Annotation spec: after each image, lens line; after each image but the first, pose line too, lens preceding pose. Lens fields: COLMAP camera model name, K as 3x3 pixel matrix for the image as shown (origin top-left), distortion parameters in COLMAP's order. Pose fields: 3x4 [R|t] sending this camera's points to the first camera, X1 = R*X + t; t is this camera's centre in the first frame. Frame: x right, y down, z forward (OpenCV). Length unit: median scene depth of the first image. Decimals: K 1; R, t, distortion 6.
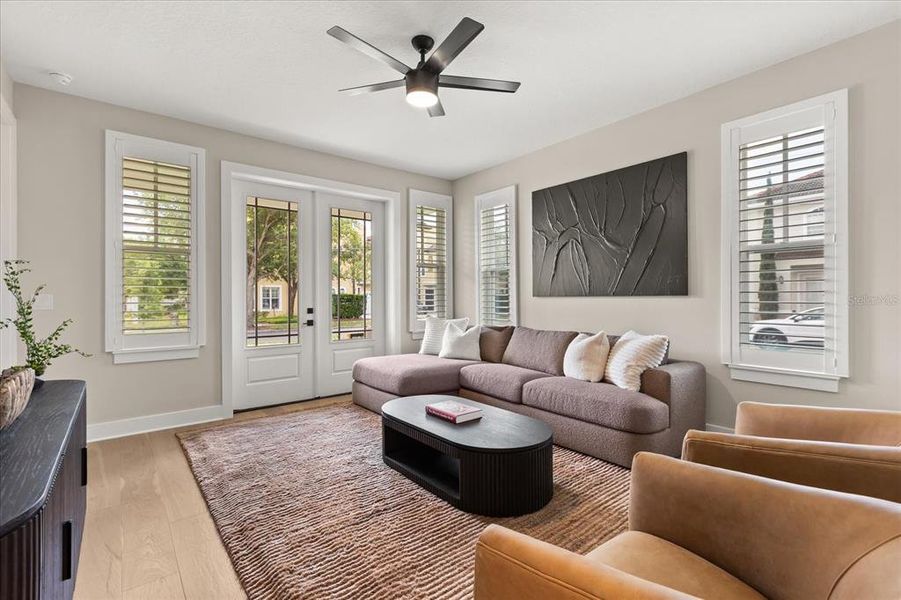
lens RADIAL K [[410.8, 0, 453.8], [0, 410.8, 295.3], [0, 0, 1]] dist [0.001337, -0.001864]
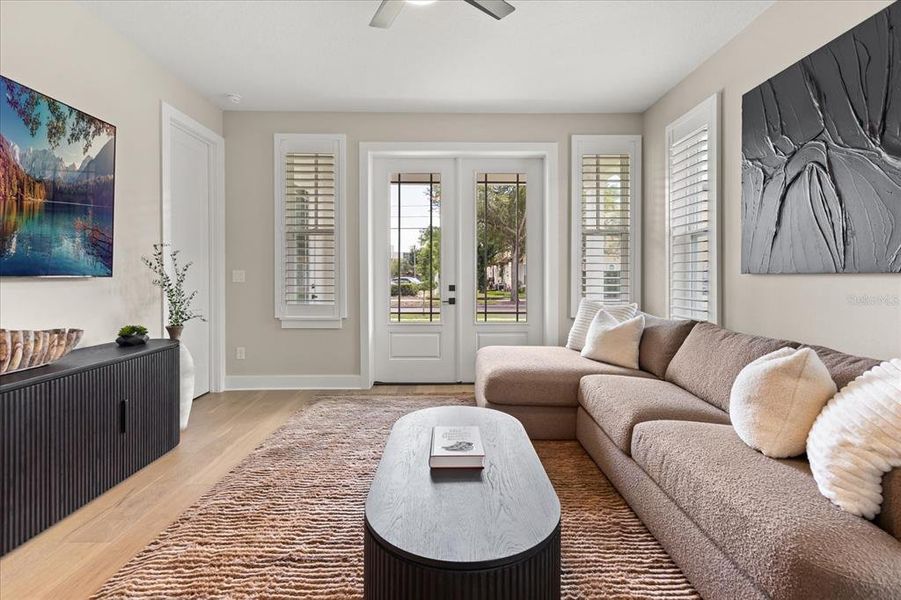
lens RADIAL K [[410.8, 0, 459.2], [0, 410.8, 276.8], [0, 0, 1]] dist [0.001337, -0.001864]
pose [[0.782927, 0.007619, -0.622067, 0.276538], [-0.001020, 0.999939, 0.010963, 0.002044], [0.622113, -0.007949, 0.782887, 0.325942]]
